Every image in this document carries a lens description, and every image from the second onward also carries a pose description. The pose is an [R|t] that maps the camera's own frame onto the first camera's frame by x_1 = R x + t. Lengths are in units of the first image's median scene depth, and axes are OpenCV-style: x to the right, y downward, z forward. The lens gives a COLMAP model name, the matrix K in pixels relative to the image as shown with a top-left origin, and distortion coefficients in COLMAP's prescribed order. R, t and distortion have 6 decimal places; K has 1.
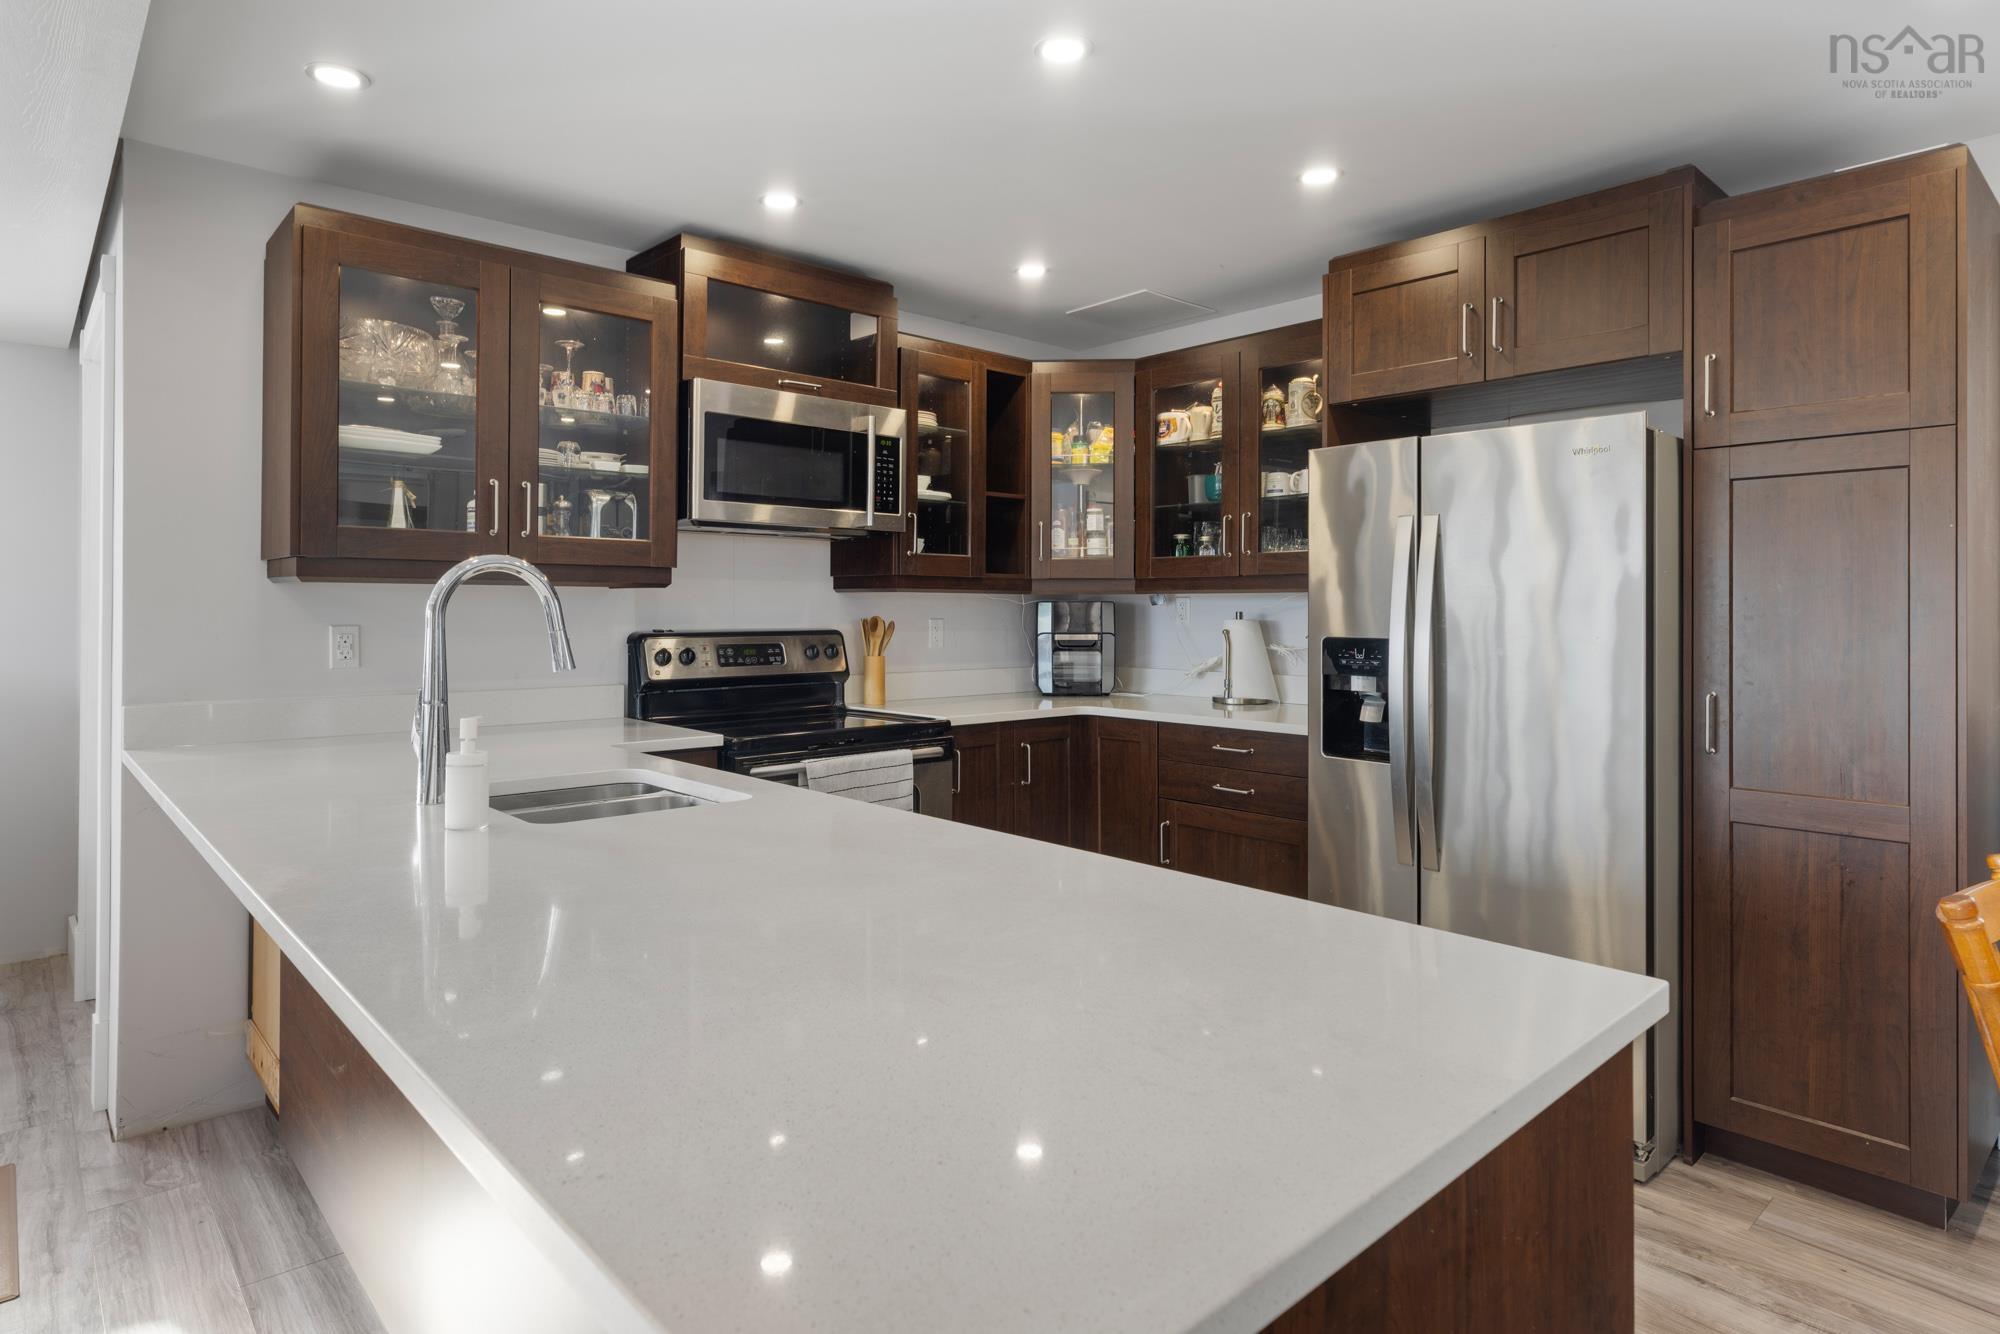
lens RADIAL K [[1099.4, 0, 991.1], [0, 1099.4, 606.1], [0, 0, 1]] dist [-0.002928, -0.000254]
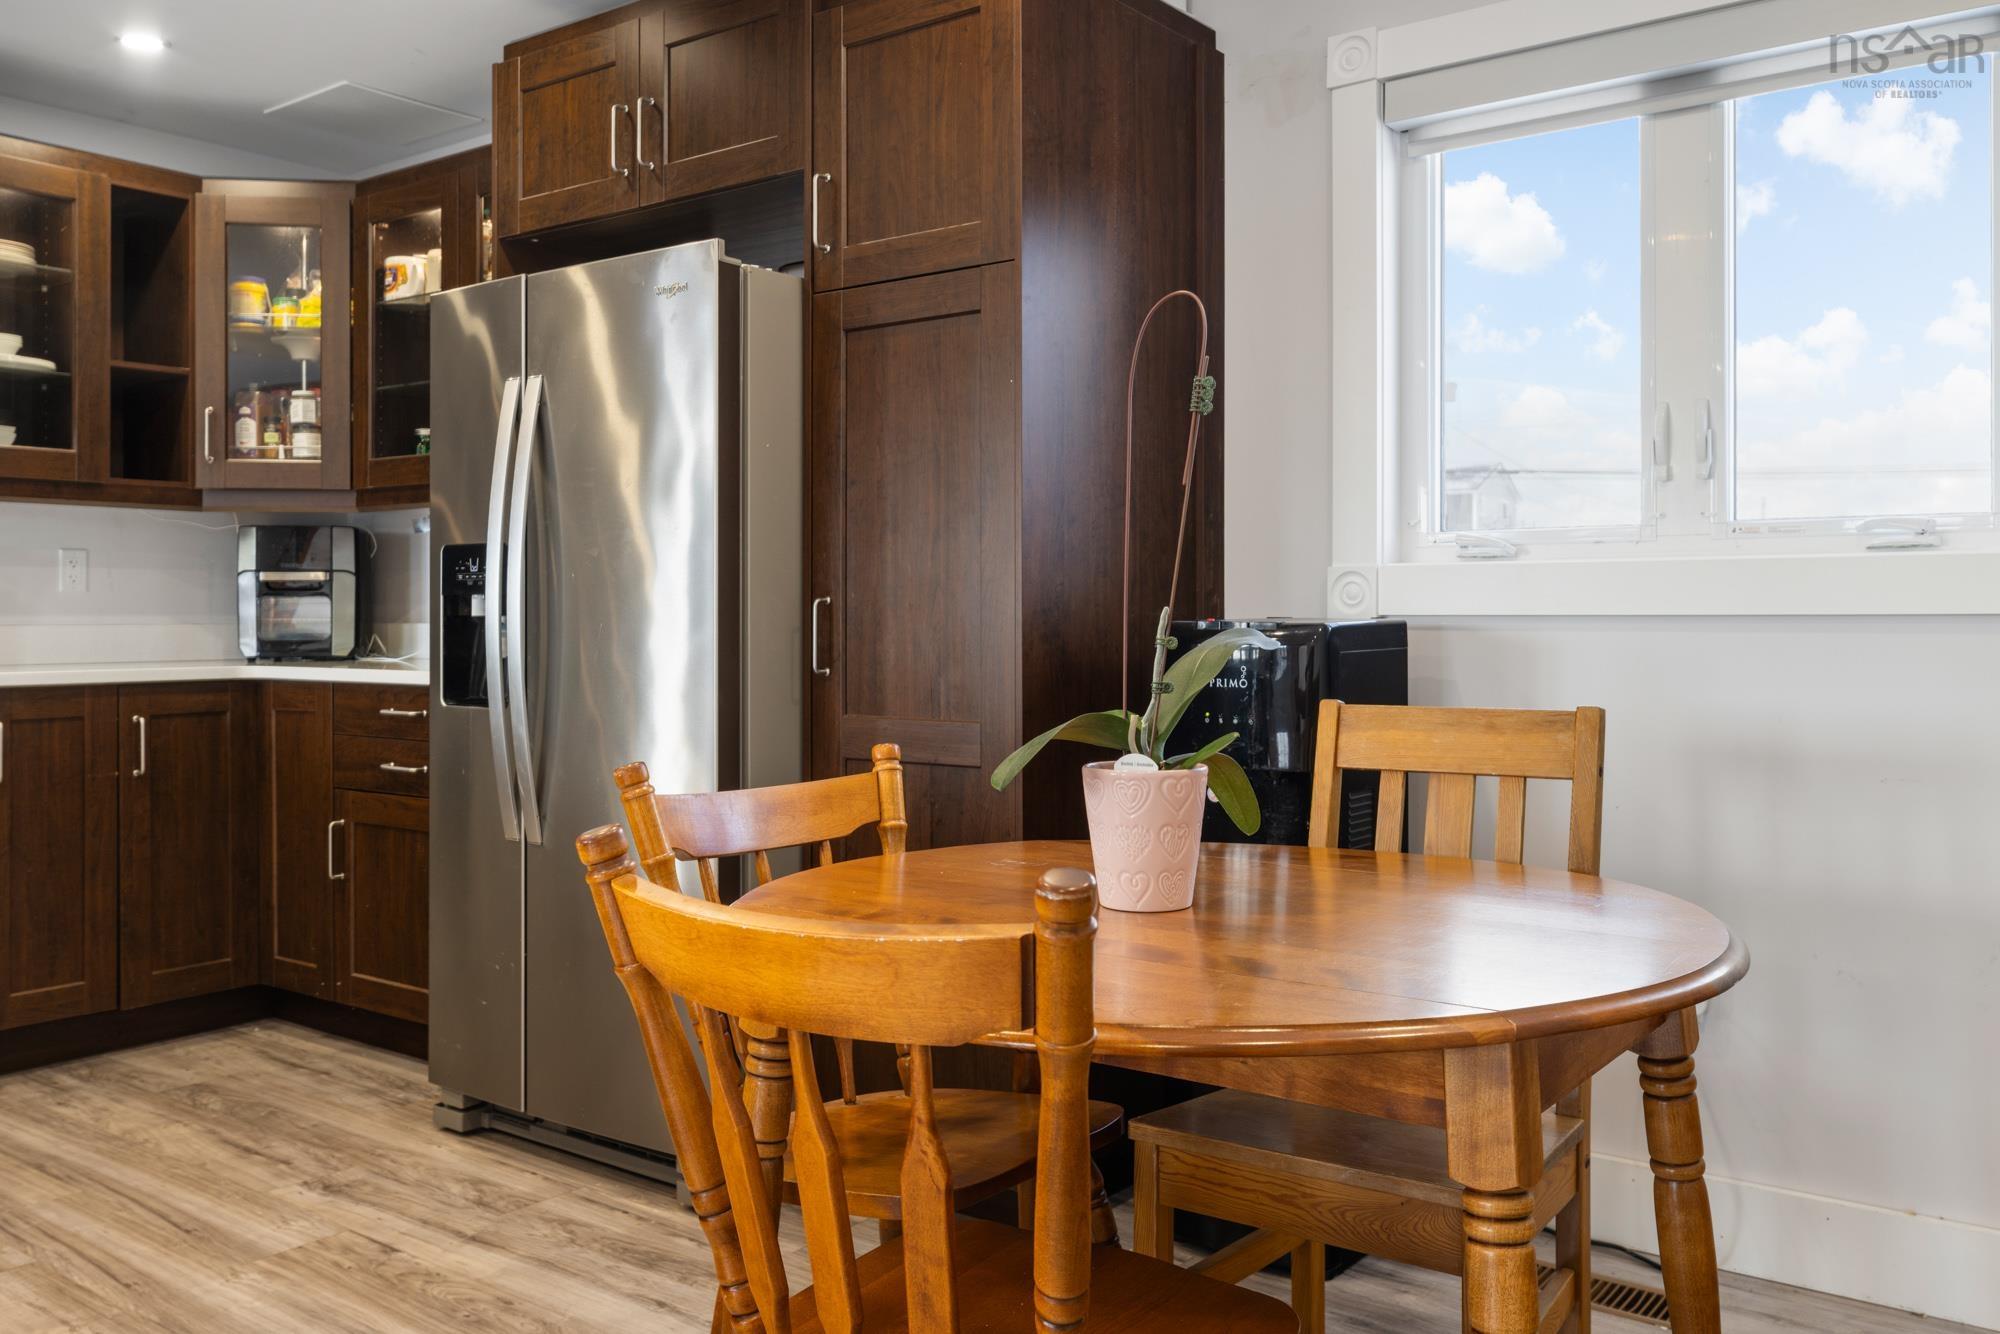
lens RADIAL K [[1654.0, 0, 993.5], [0, 1654.0, 606.9], [0, 0, 1]] dist [-0.002439, 0.002103]
pose [[0.982638, -0.003899, 0.185494, 0.376564], [0.004087, 0.999991, -0.000628, 0.058786], [-0.185490, 0.001376, 0.982645, -0.138563]]
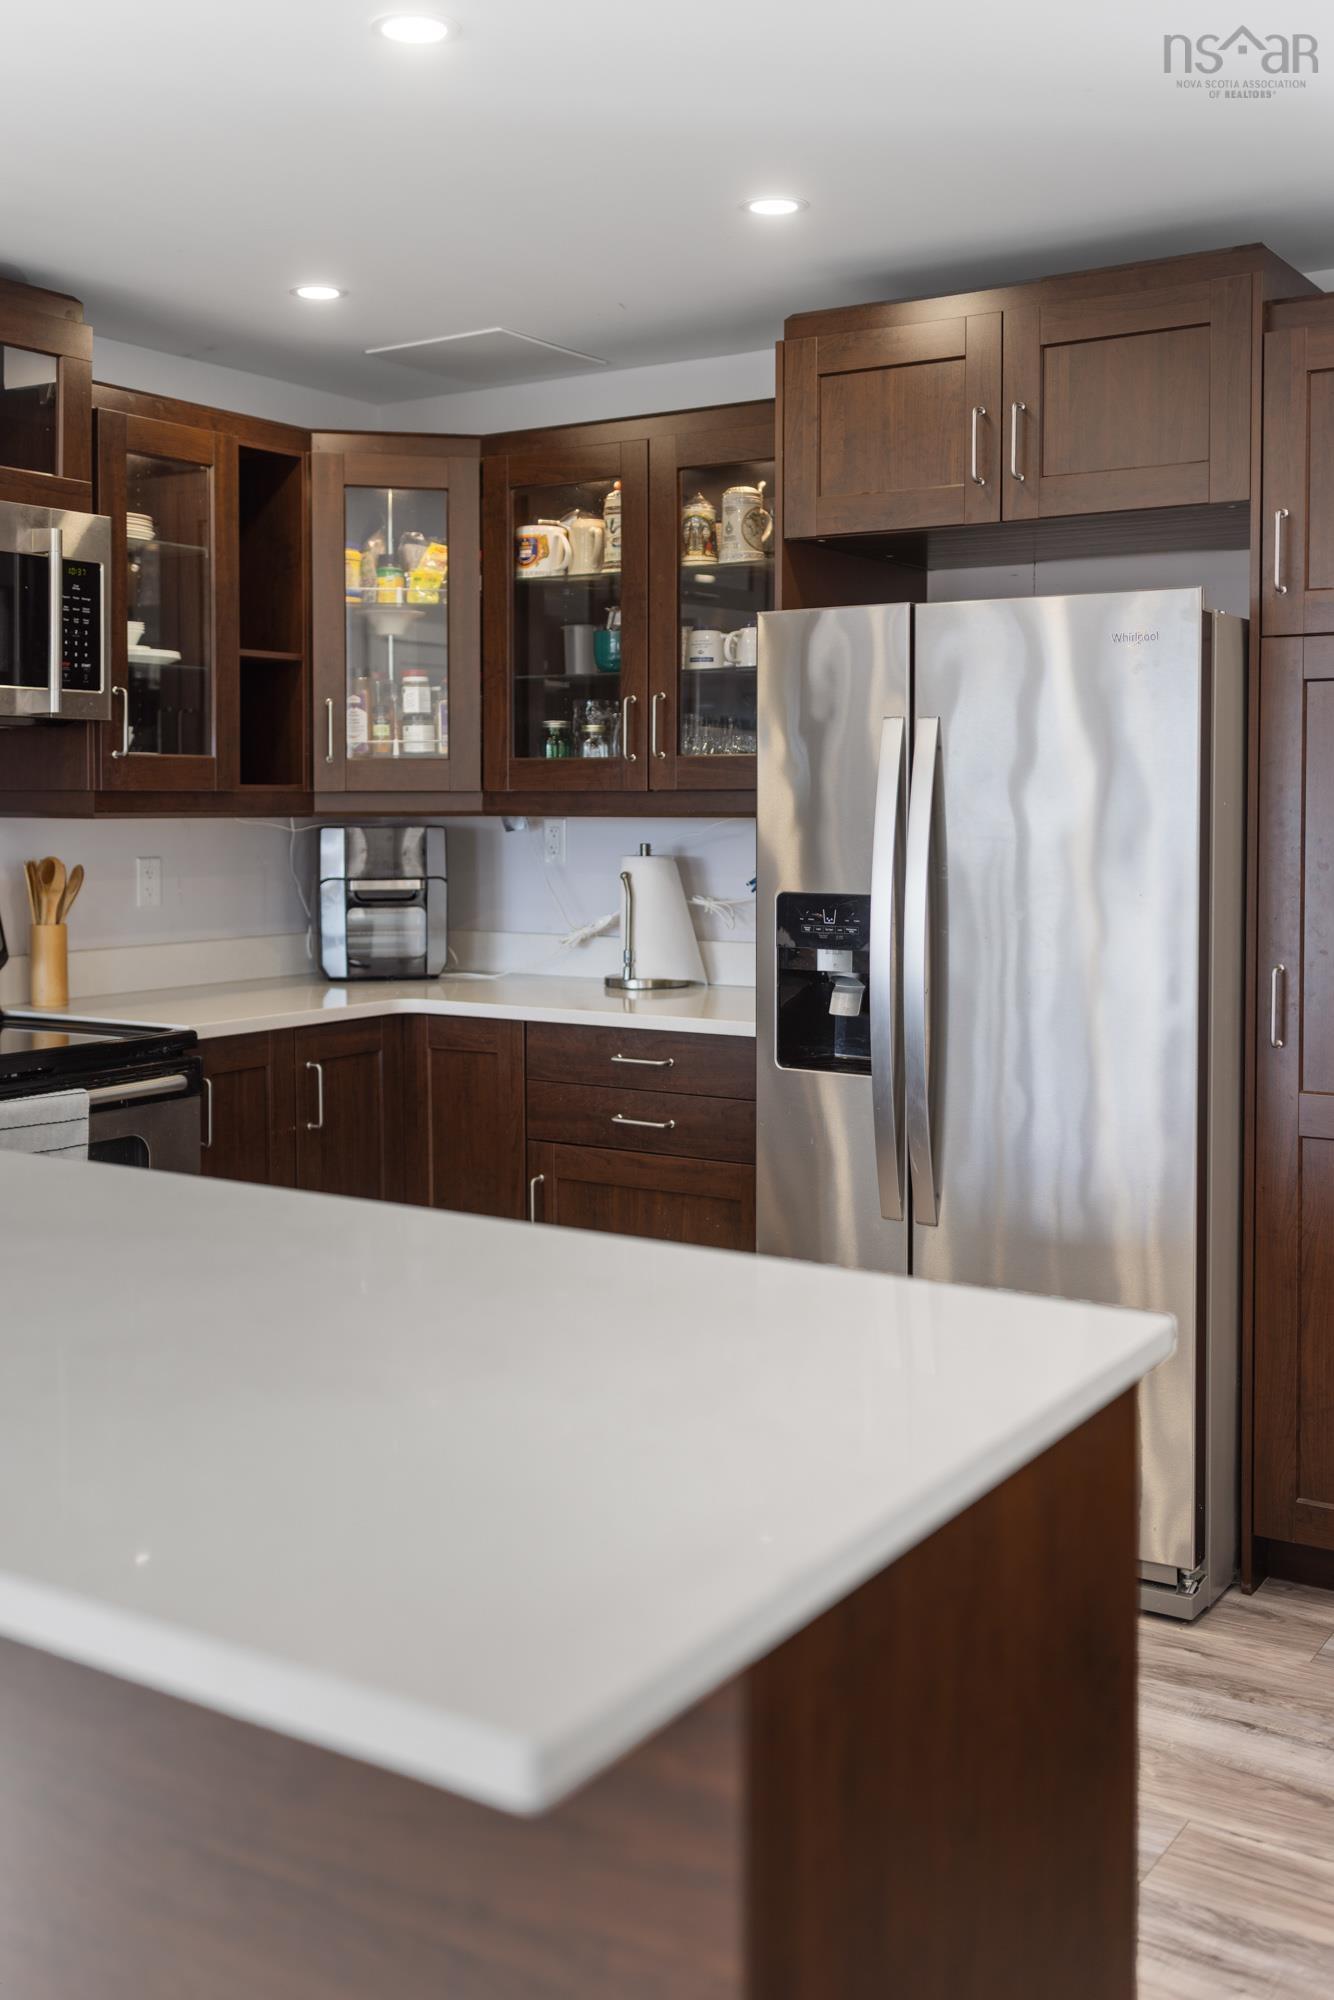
lens RADIAL K [[2005.5, 0, 693.4], [0, 2005.5, 865.2], [0, 0, 1]] dist [-0.002866, 0.001117]
pose [[0.964956, -0.010566, 0.262199, -0.057970], [0.001167, 0.999352, 0.035978, -0.026805], [-0.262409, -0.034411, 0.964343, -0.142219]]
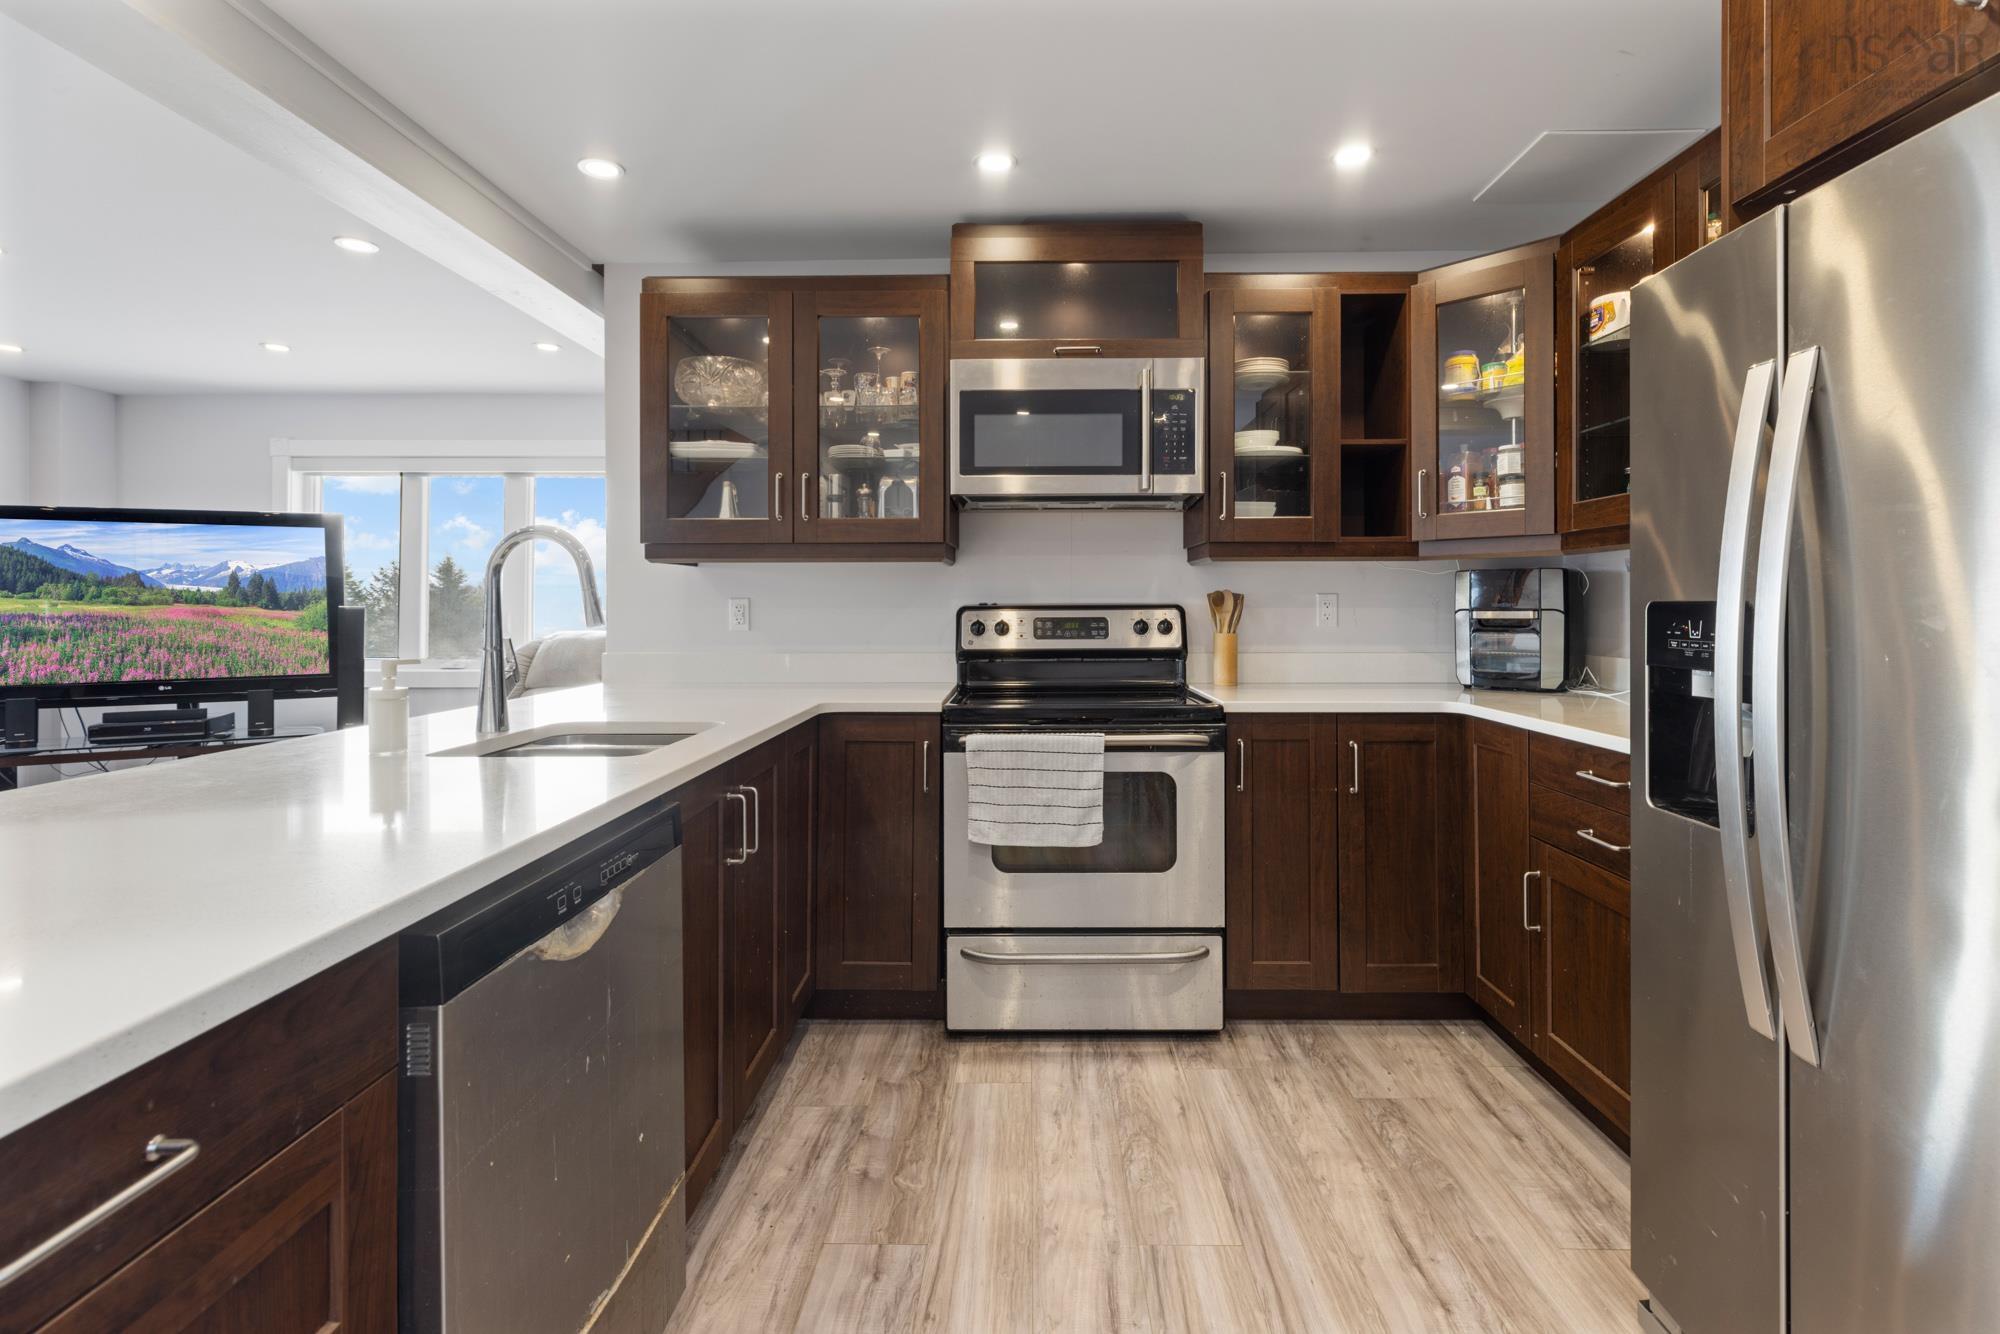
lens RADIAL K [[927.5, 0, 1019.6], [0, 927.5, 604.8], [0, 0, 1]] dist [0.002365, 0.000194]
pose [[0.733076, -0.005724, -0.680123, 0.320976], [0.006851, 0.999976, -0.001032, 0.022949], [0.680113, -0.003903, 0.733097, 0.336065]]
